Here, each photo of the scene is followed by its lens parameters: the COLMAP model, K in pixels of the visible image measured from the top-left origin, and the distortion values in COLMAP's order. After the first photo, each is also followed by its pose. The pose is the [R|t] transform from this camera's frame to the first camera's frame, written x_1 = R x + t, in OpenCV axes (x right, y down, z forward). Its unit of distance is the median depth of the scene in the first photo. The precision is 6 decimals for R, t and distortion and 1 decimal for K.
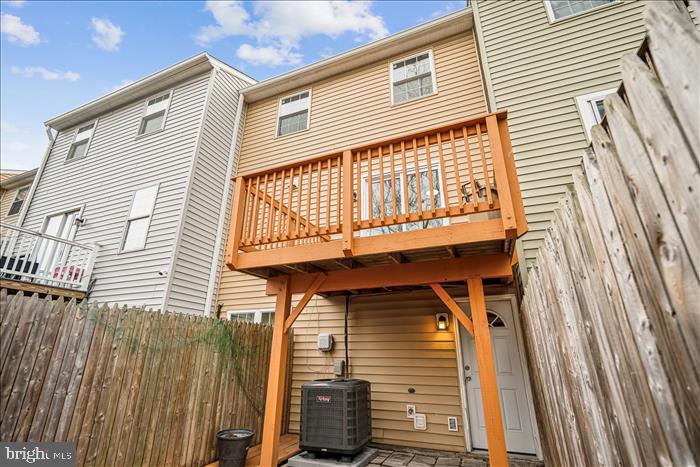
lens RADIAL K [[324.3, 0, 351.0], [0, 324.3, 234.4], [0, 0, 1]] dist [-0.002973, -0.000449]
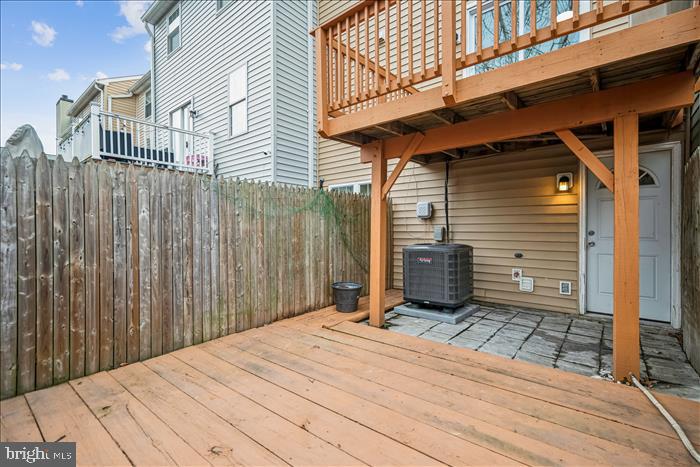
lens RADIAL K [[321.0, 0, 348.4], [0, 321.0, 231.1], [0, 0, 1]] dist [-0.002099, -0.000066]
pose [[0.953292, -0.004918, -0.302011, -0.005635], [0.111848, 0.934539, 0.337827, 0.041643], [0.280580, -0.355827, 0.891438, 0.045117]]
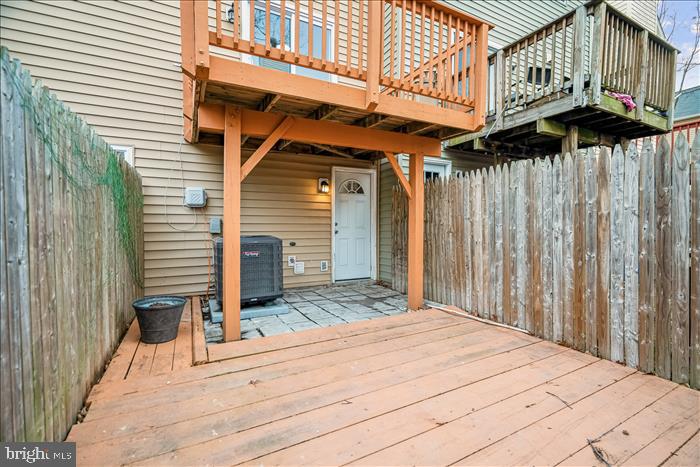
lens RADIAL K [[319.0, 0, 350.0], [0, 319.0, 233.5], [0, 0, 1]] dist [-0.001792, -0.000004]
pose [[0.644894, -0.025832, 0.763835, -0.531615], [-0.265451, 0.929638, 0.255556, 0.123810], [-0.716692, -0.367567, 0.592661, 0.237369]]
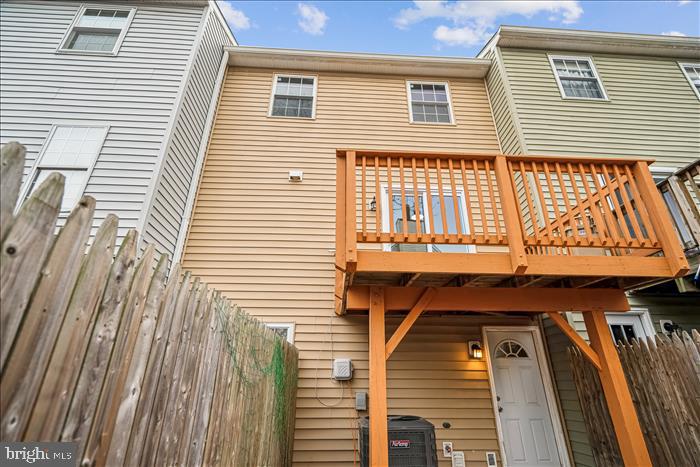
lens RADIAL K [[325.4, 0, 350.0], [0, 325.4, 233.5], [0, 0, 1]] dist [-0.000504, 0.000835]
pose [[0.904180, 0.174449, 0.389905, -0.531906], [-0.150175, 0.984354, -0.092161, 0.074701], [-0.399882, 0.024776, 0.916232, 0.258110]]
